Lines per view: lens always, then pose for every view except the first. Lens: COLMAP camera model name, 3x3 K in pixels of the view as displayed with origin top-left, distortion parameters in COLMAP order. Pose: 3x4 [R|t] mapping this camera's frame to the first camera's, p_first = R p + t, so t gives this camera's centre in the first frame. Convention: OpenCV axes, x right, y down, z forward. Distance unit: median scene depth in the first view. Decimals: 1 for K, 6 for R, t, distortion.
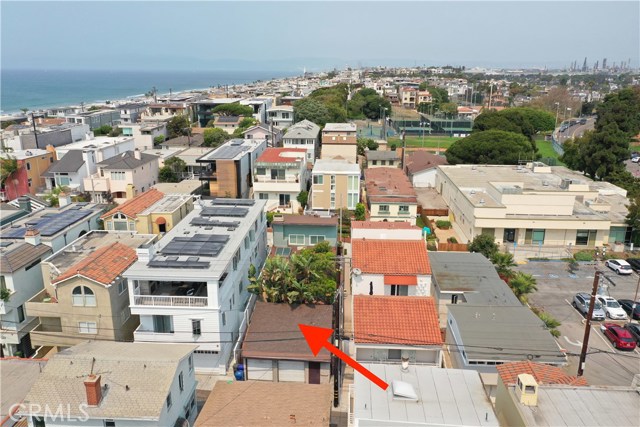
lens RADIAL K [[502.6, 0, 319.9], [0, 502.6, 213.3], [0, 0, 1]] dist [0.005026, 0.009132]
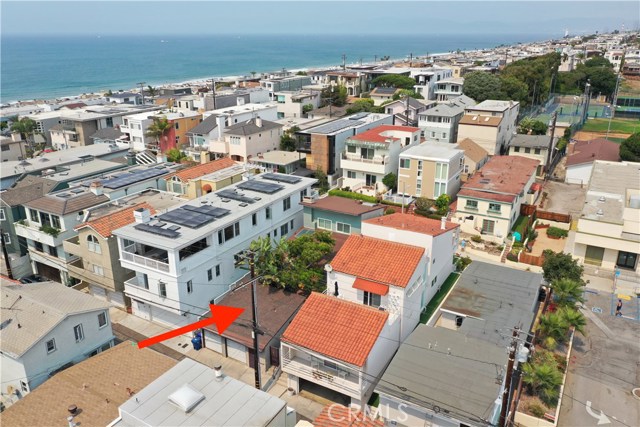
lens RADIAL K [[502.6, 0, 320.7], [0, 502.6, 214.2], [0, 0, 1]] dist [0.005026, 0.009132]
pose [[0.892815, 0.148895, -0.425102, 0.267573], [-0.119810, 0.988287, 0.094526, -0.043248], [0.434197, -0.033463, 0.900196, 0.086046]]
